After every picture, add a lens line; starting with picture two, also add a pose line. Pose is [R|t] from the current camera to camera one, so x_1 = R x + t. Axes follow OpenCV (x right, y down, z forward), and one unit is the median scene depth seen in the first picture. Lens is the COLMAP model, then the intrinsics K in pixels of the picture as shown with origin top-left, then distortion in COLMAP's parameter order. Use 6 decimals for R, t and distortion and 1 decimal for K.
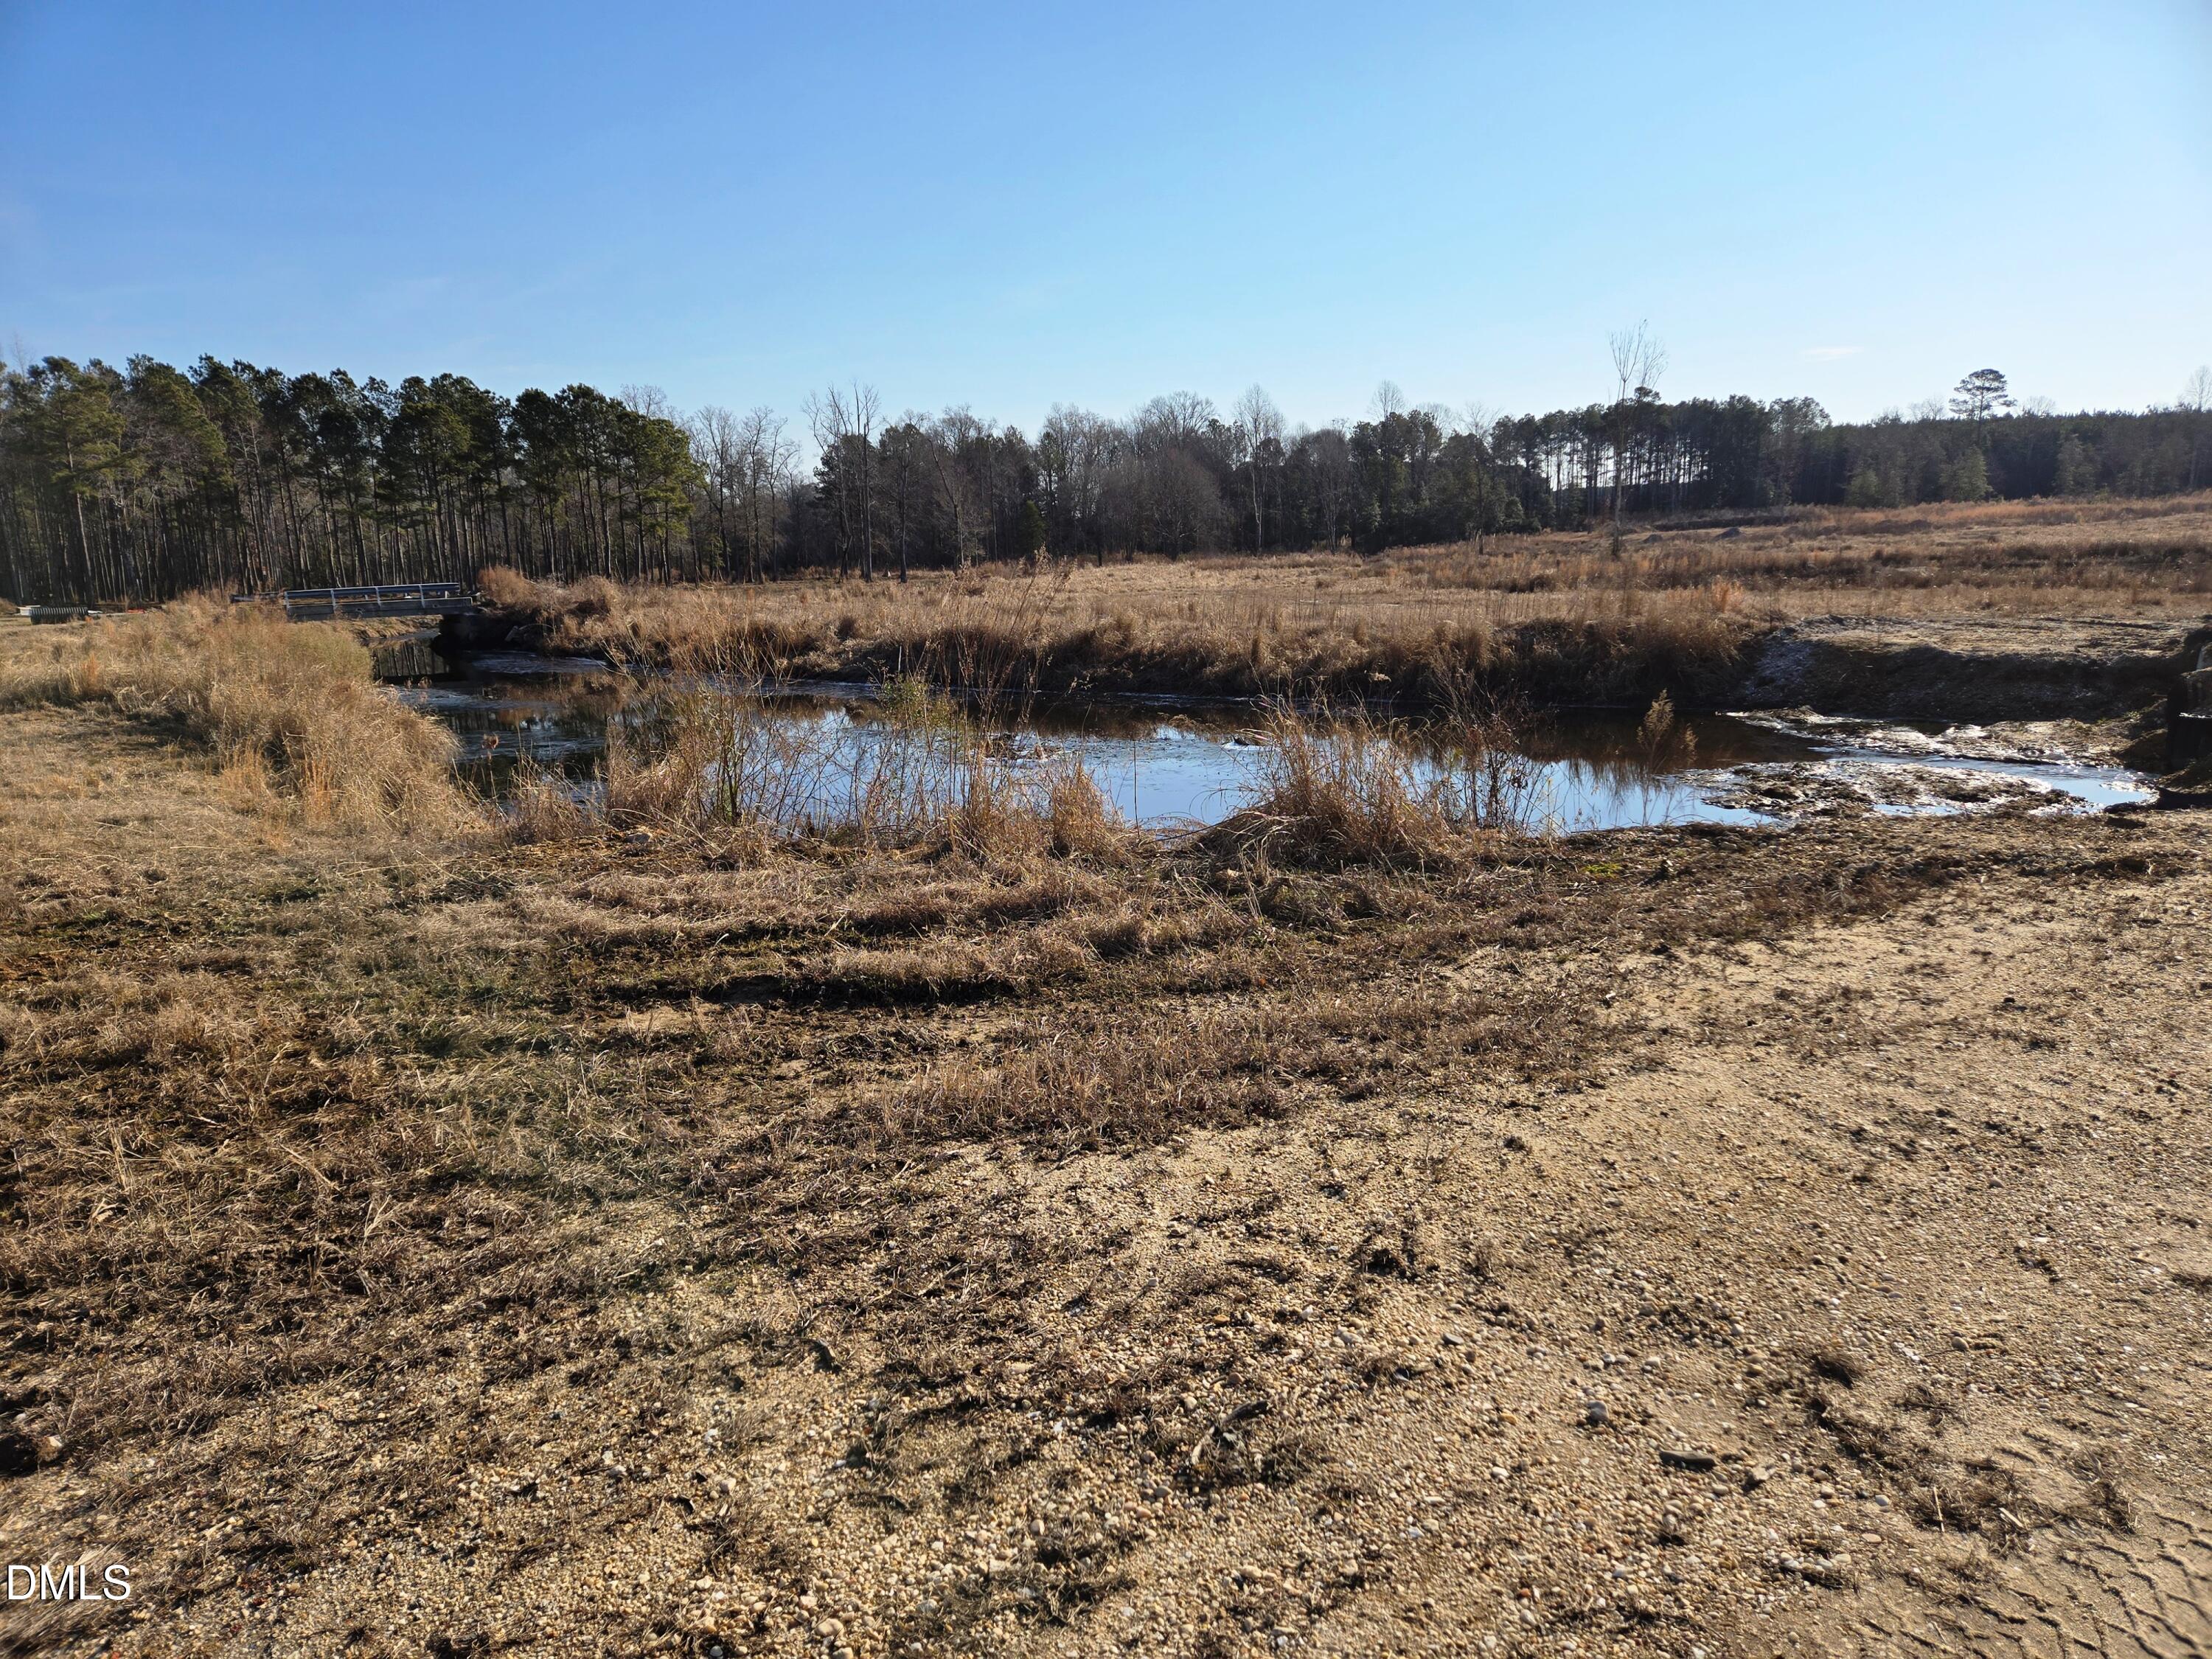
lens RADIAL K [[1422.9, 0, 1080.9], [0, 1422.9, 848.7], [0, 0, 1]] dist [0.082101, -0.062963]
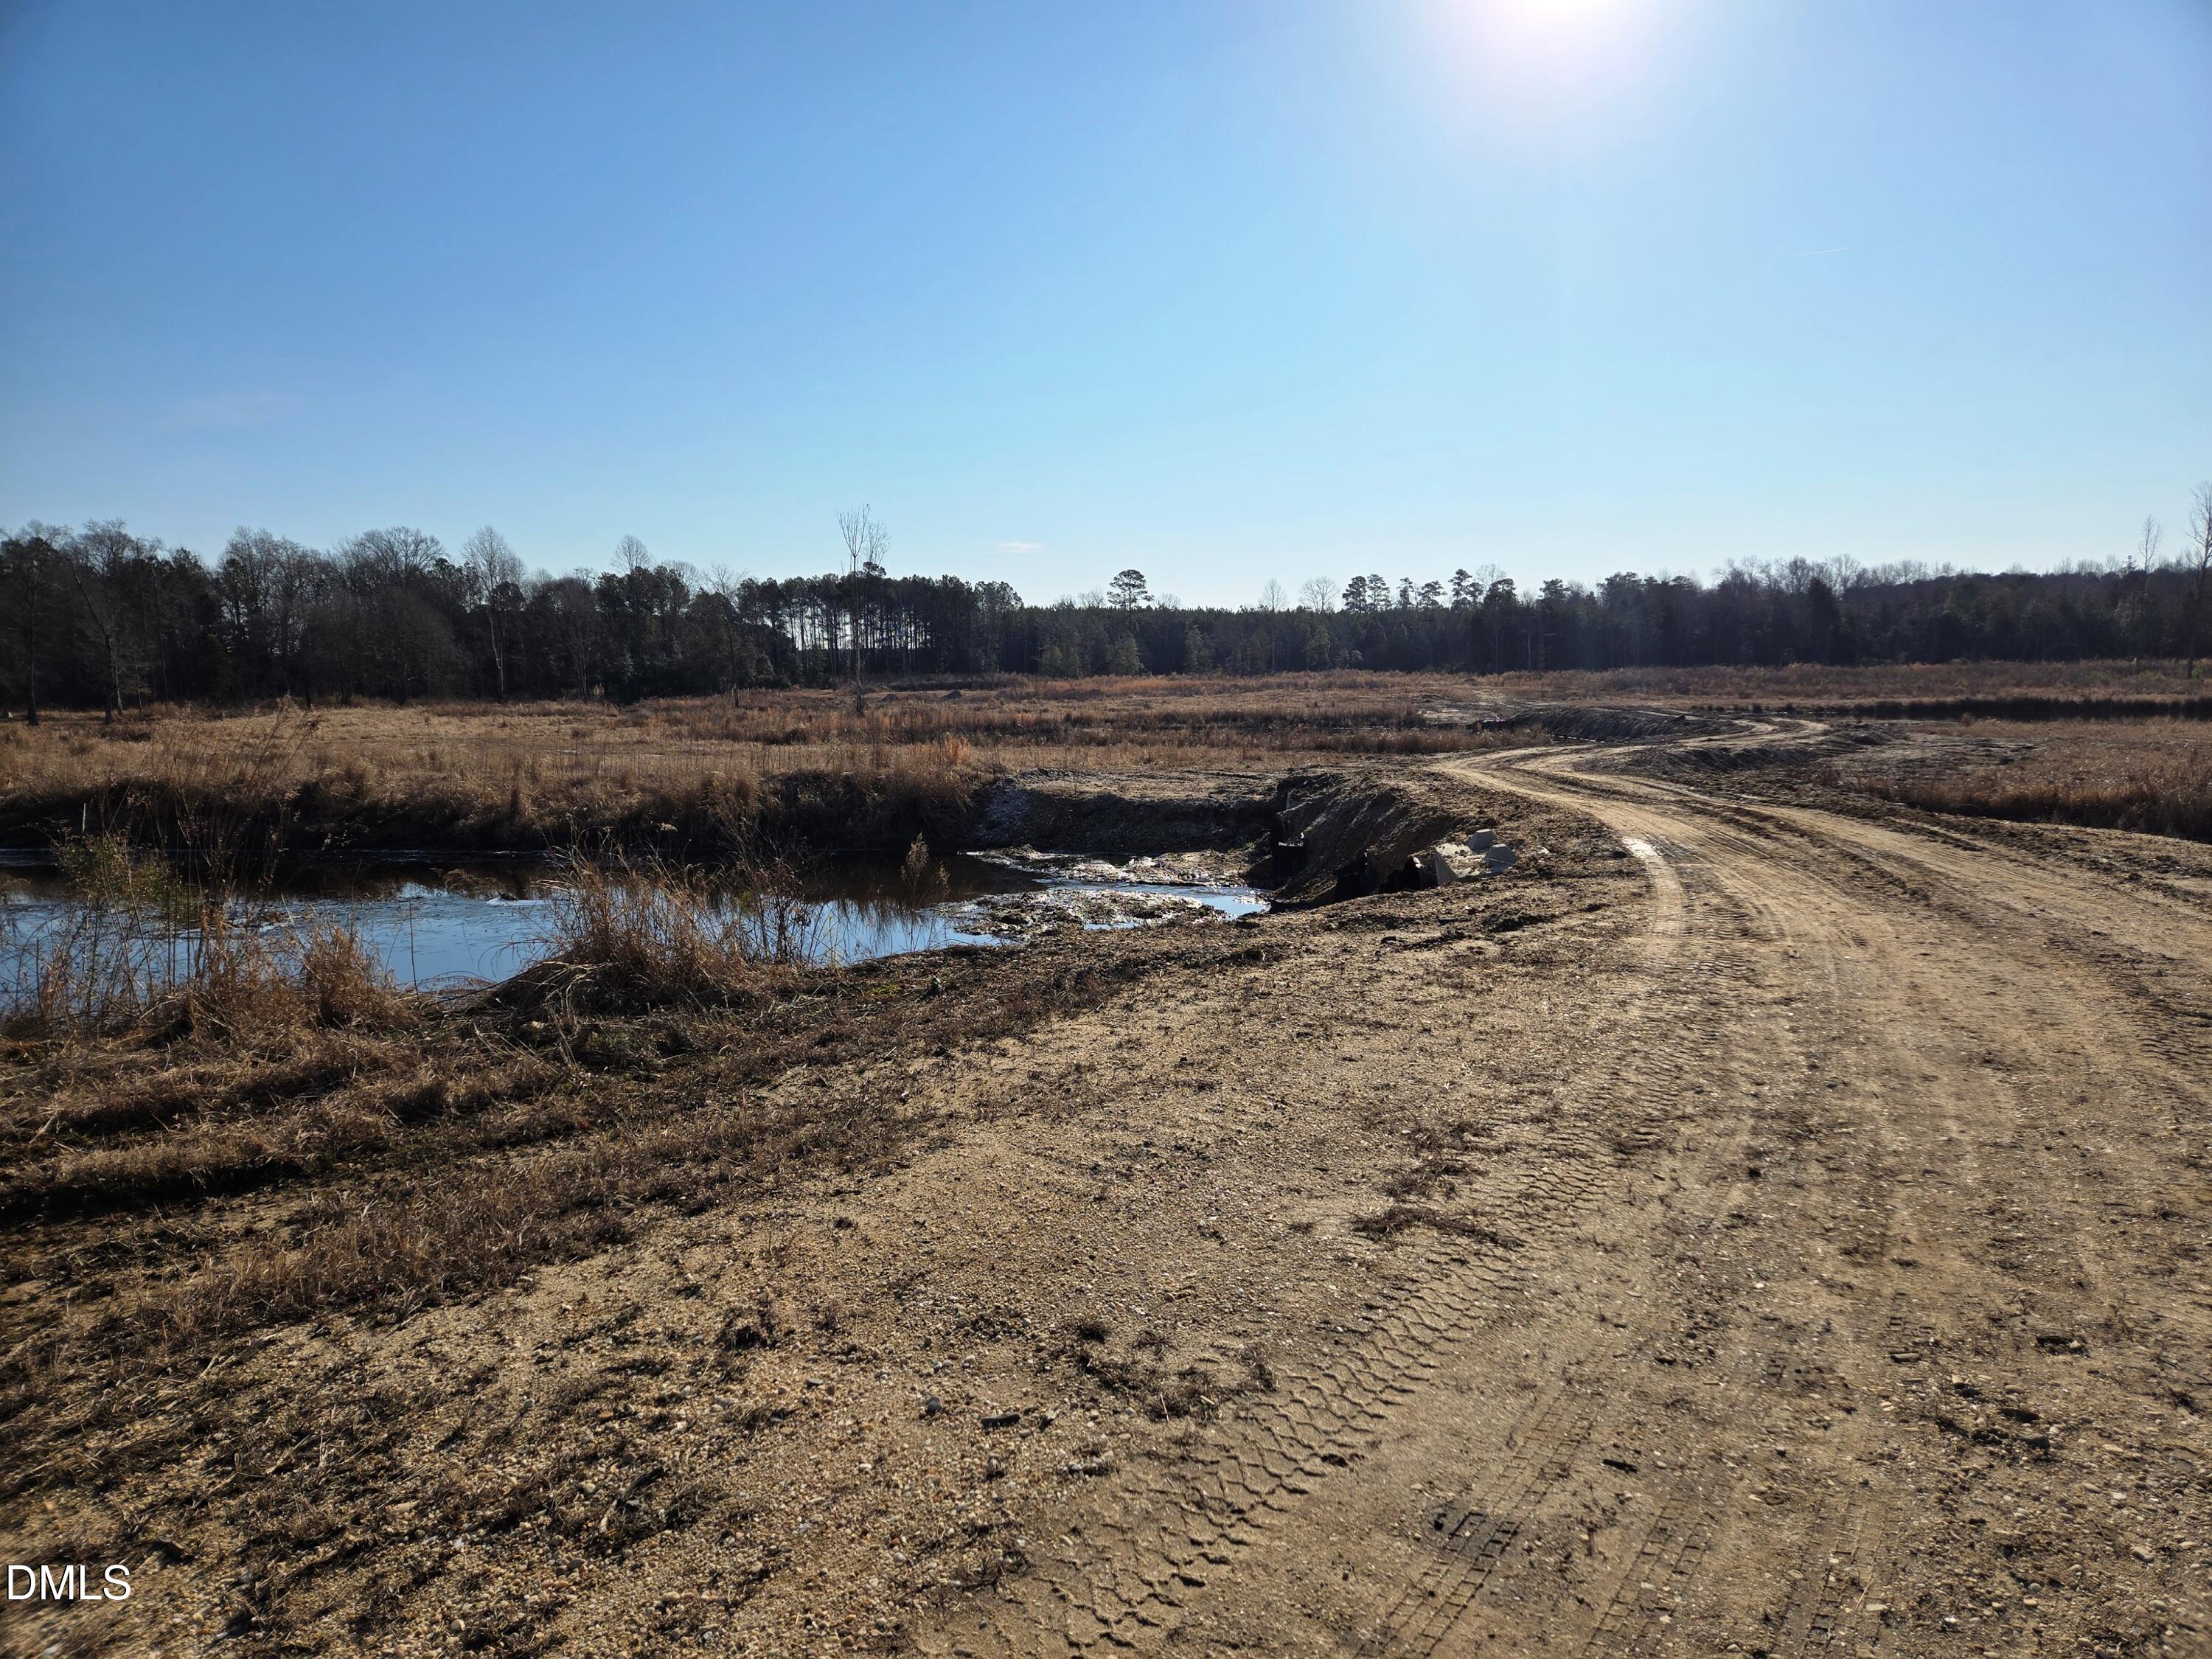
lens RADIAL K [[1422.9, 0, 1080.9], [0, 1422.9, 848.7], [0, 0, 1]] dist [0.082101, -0.062963]
pose [[0.876120, -0.030774, 0.481109, -0.054285], [0.080154, 0.993369, -0.082423, 0.010944], [-0.475382, 0.110775, 0.872778, -0.094365]]
